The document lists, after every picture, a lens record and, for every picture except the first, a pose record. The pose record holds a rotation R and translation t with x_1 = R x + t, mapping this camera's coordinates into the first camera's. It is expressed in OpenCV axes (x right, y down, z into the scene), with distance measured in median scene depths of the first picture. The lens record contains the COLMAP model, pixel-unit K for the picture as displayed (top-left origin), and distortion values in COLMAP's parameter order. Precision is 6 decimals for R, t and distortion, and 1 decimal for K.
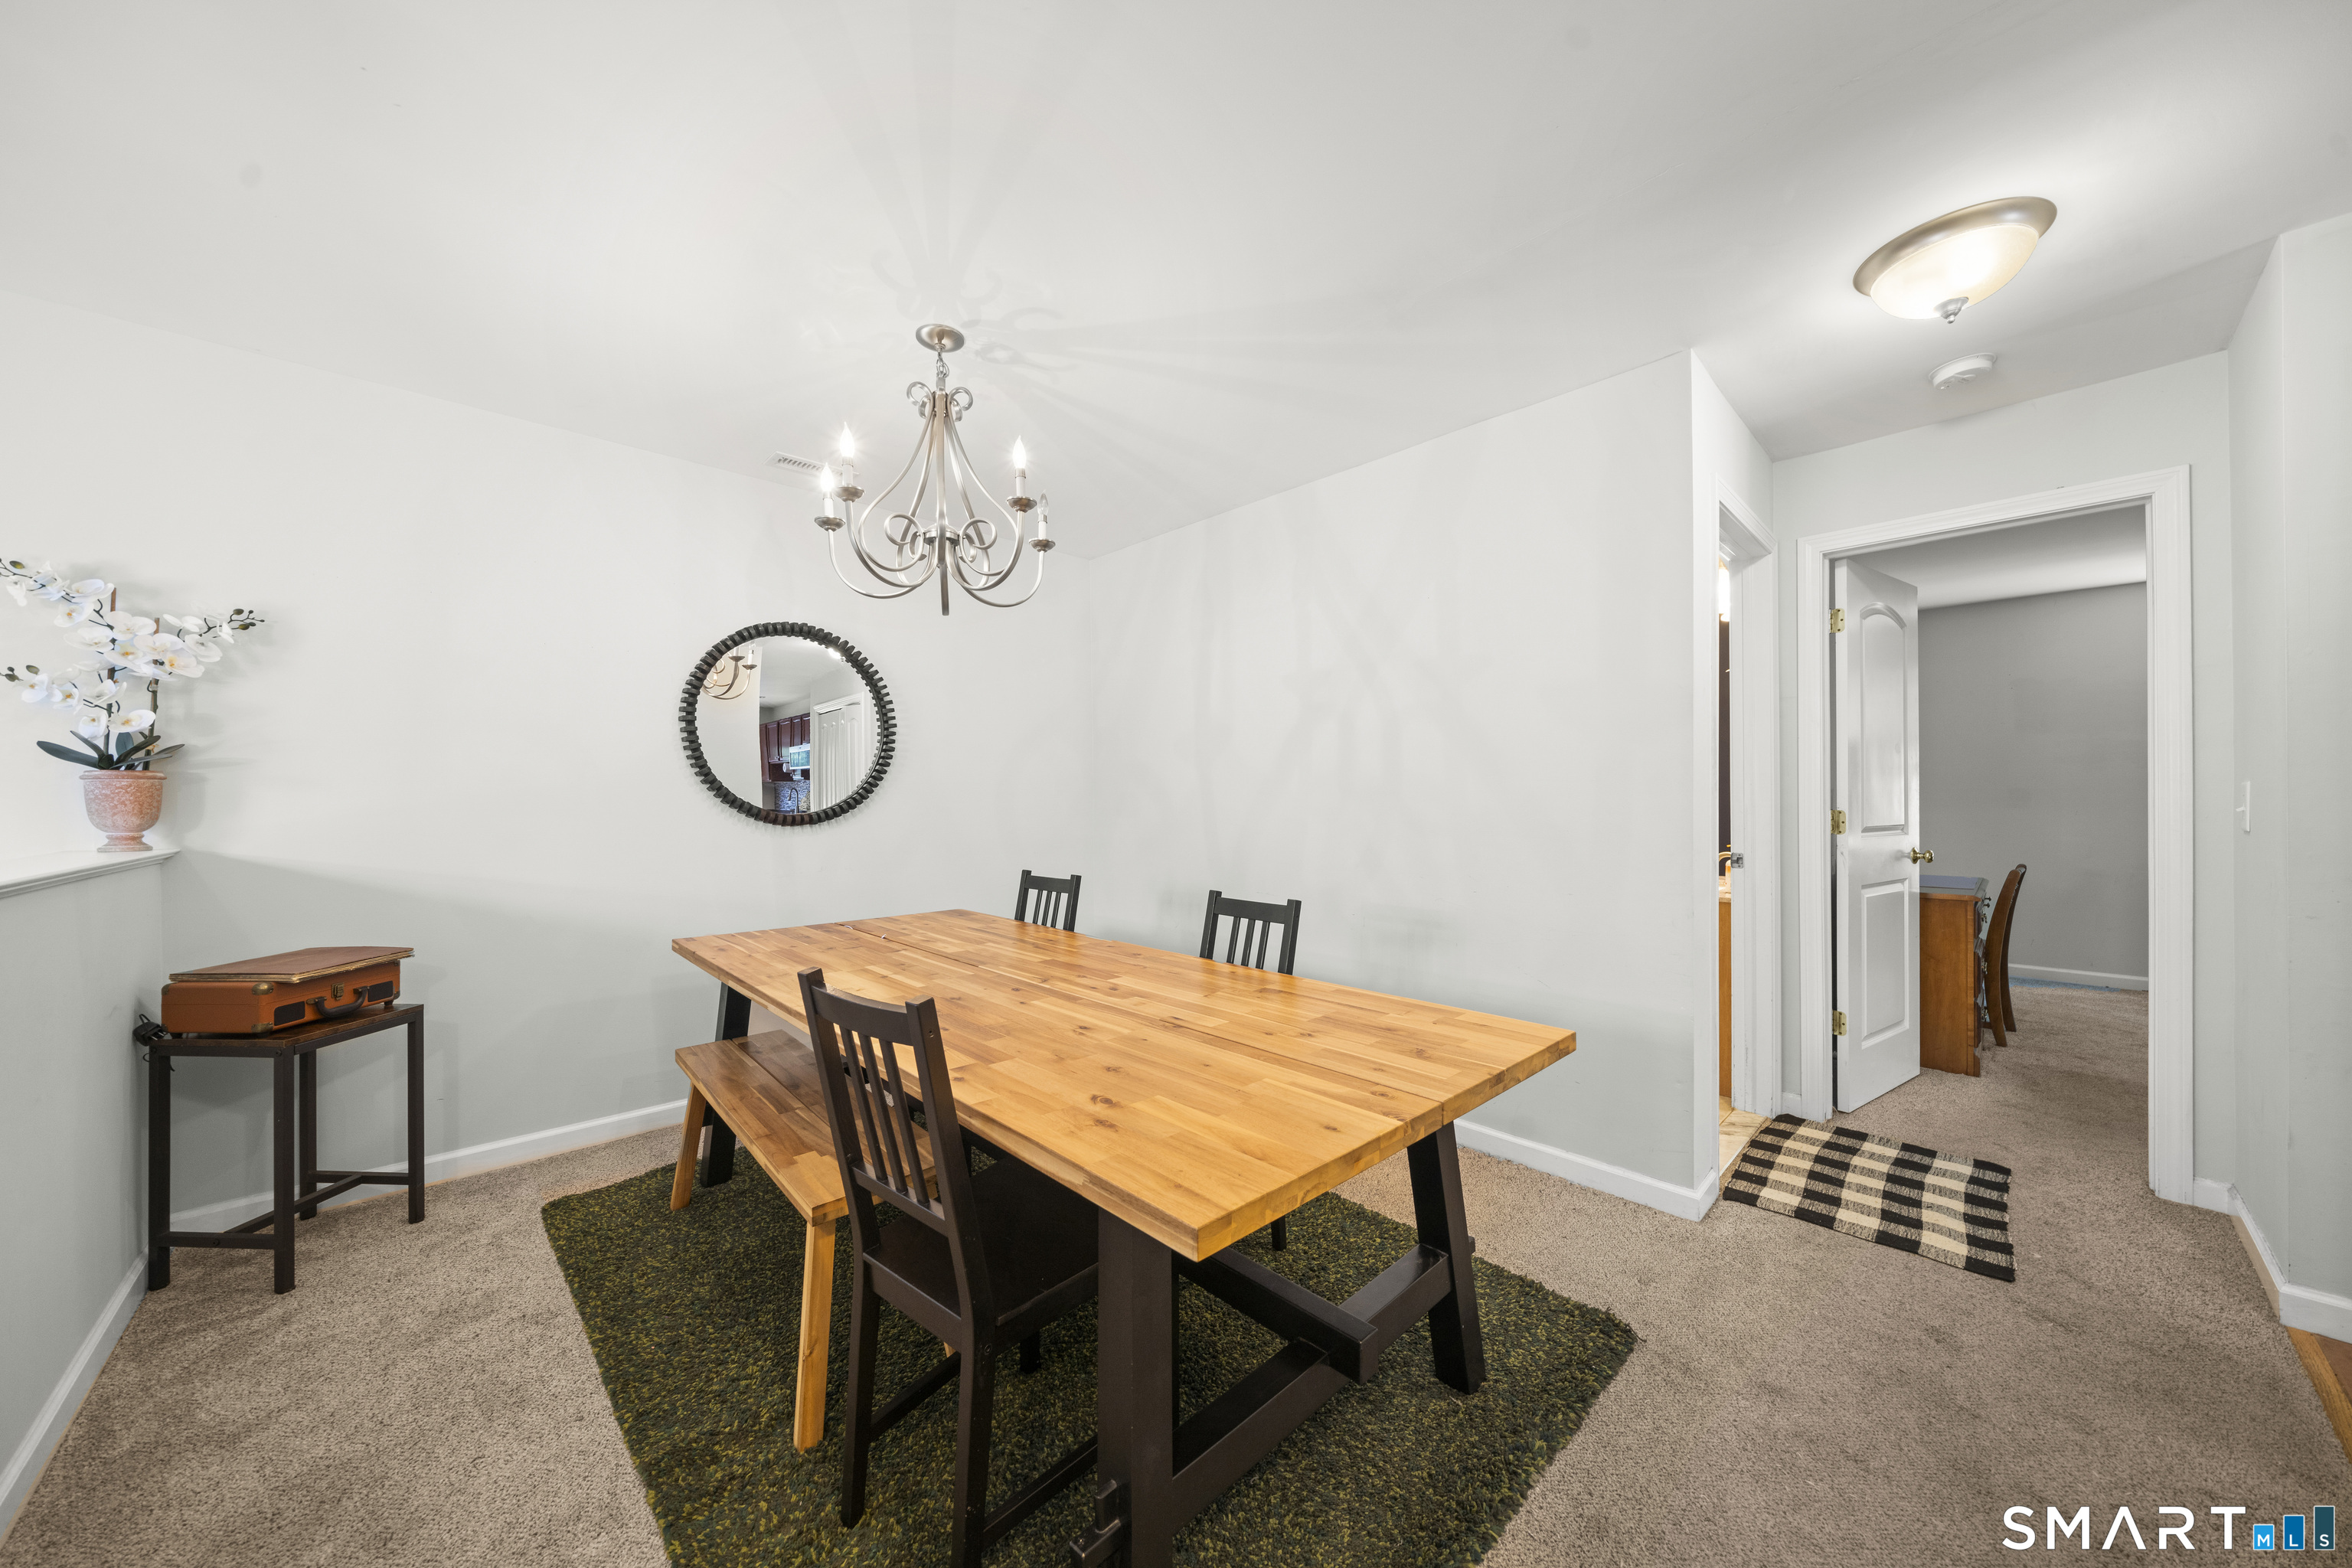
lens RADIAL K [[809.9, 0, 1178.7], [0, 809.9, 808.6], [0, 0, 1]] dist [-0.000438, 0.000518]
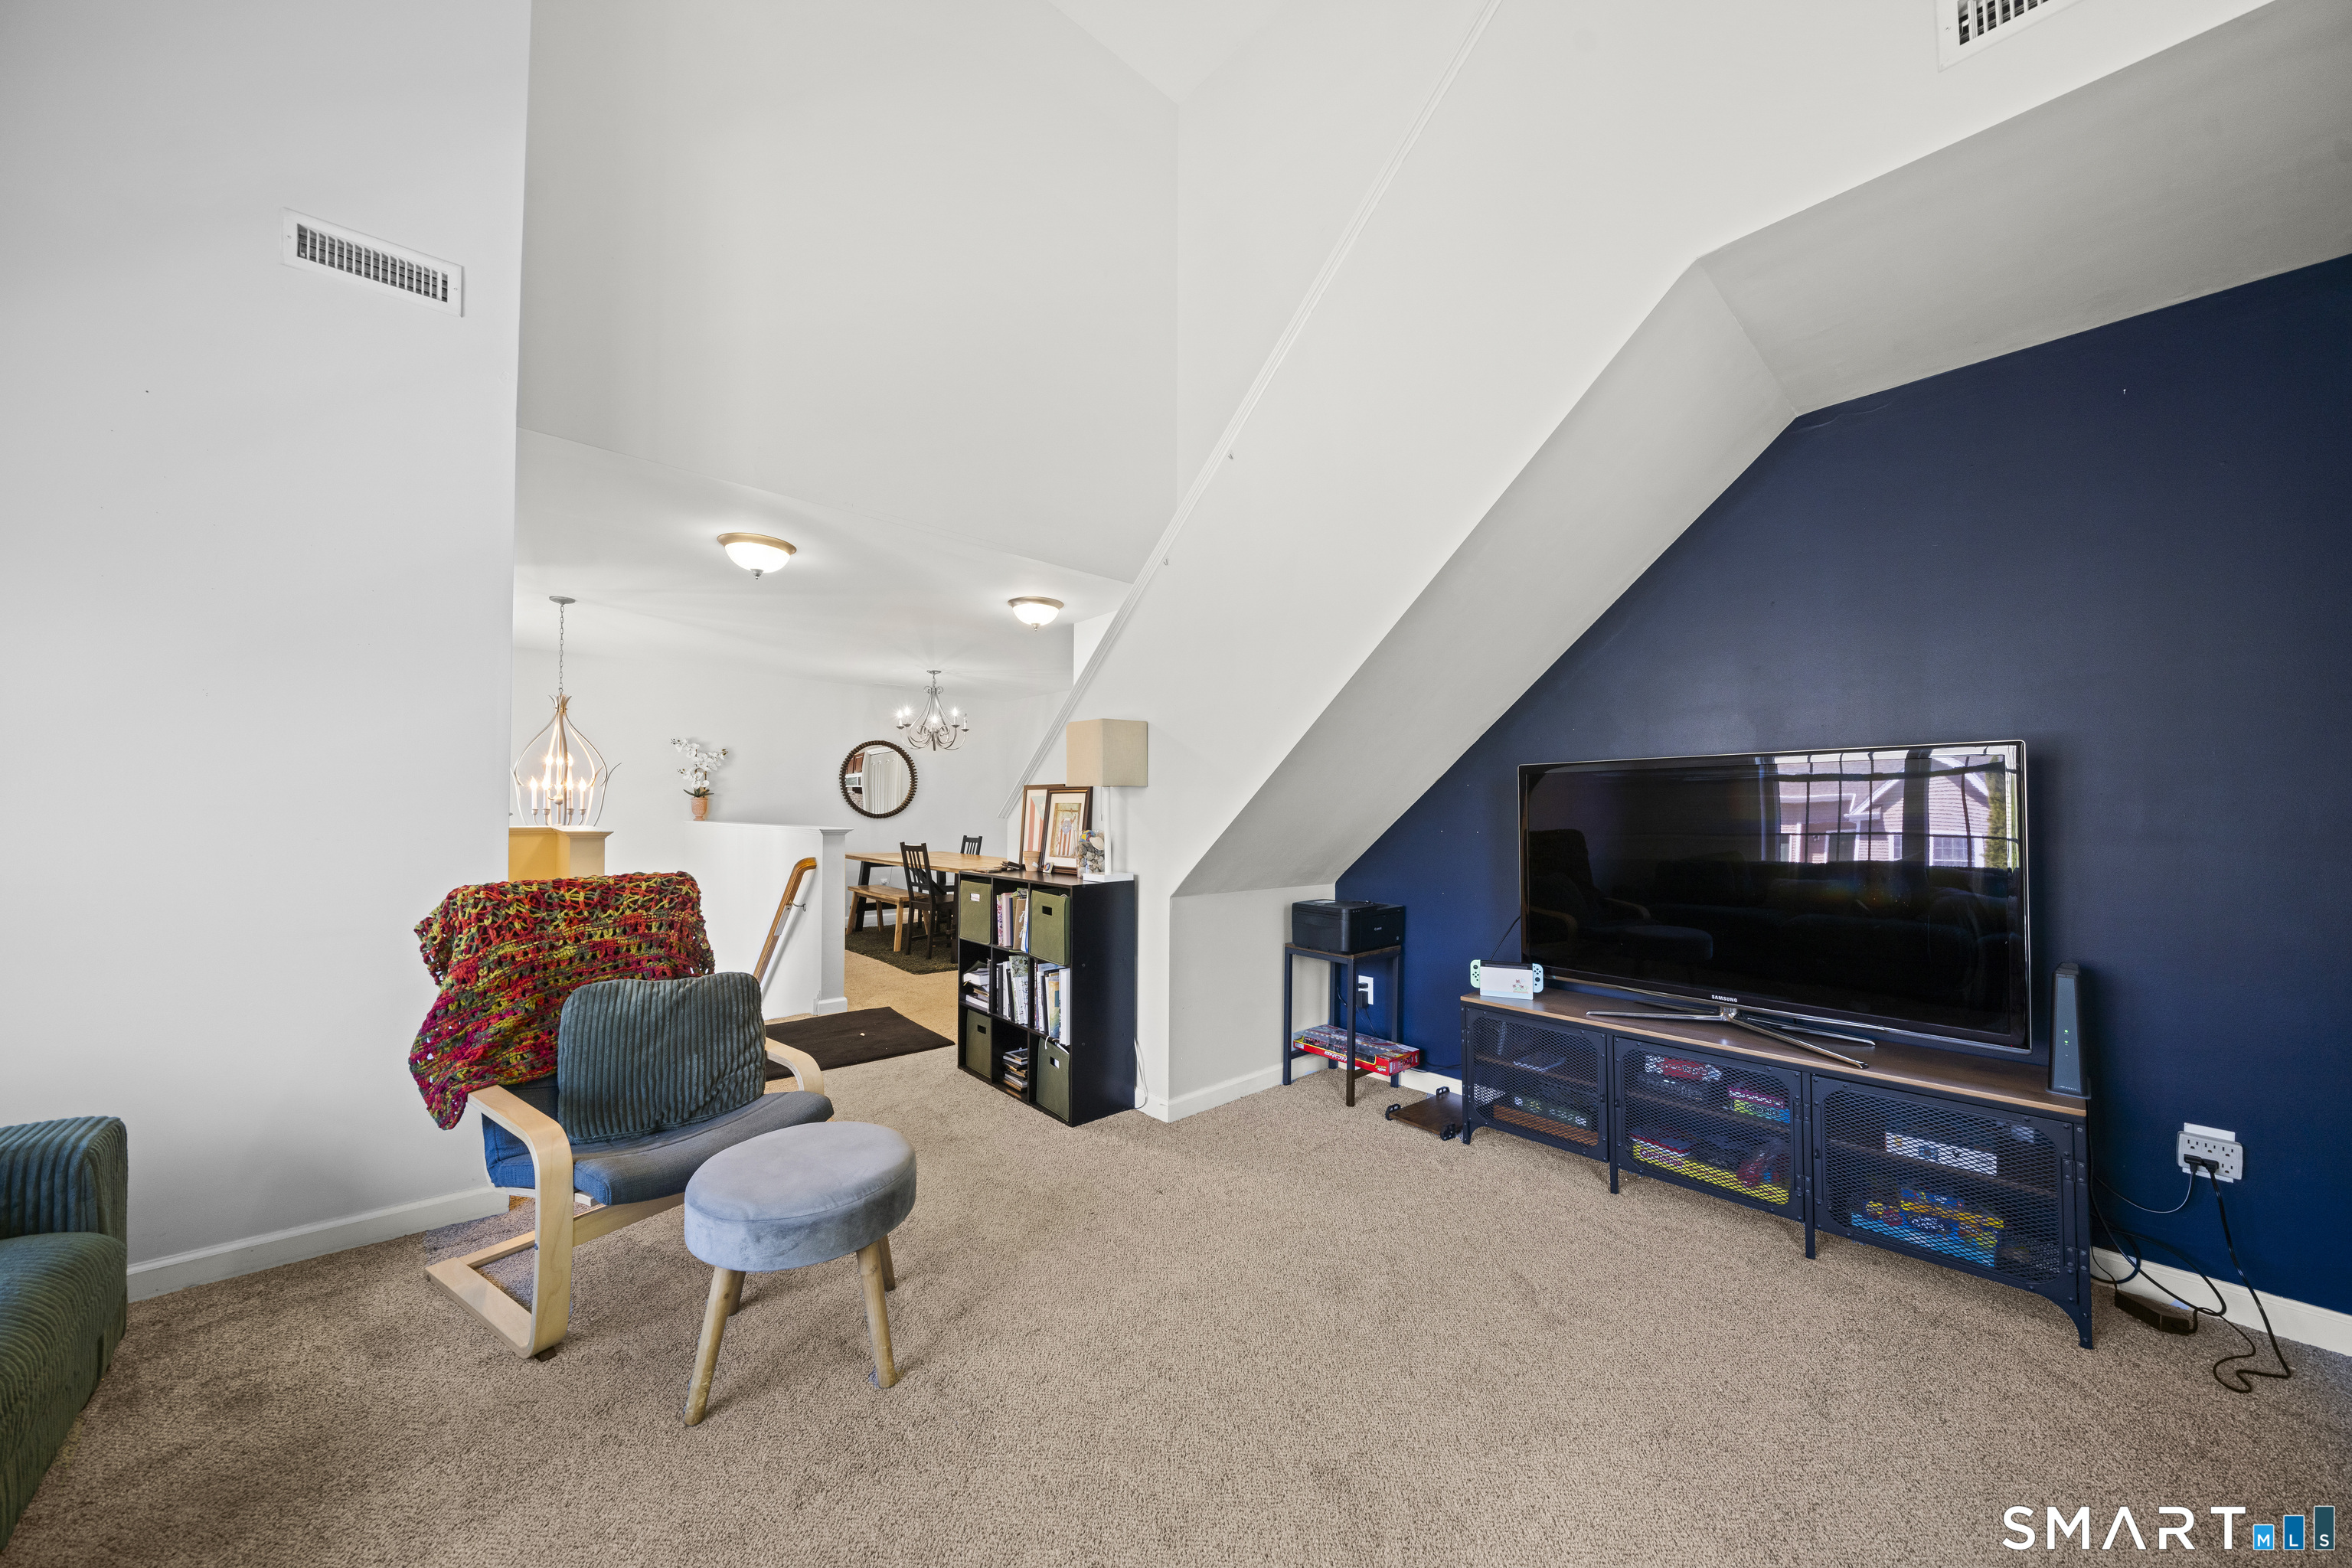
lens RADIAL K [[809.9, 0, 1178.7], [0, 809.9, 808.6], [0, 0, 1]] dist [-0.000438, 0.000518]
pose [[0.999817, 0.013023, -0.013982, 0.563989], [-0.013153, 0.999871, -0.009219, 0.004003], [0.013860, 0.009401, 0.999860, -1.702494]]
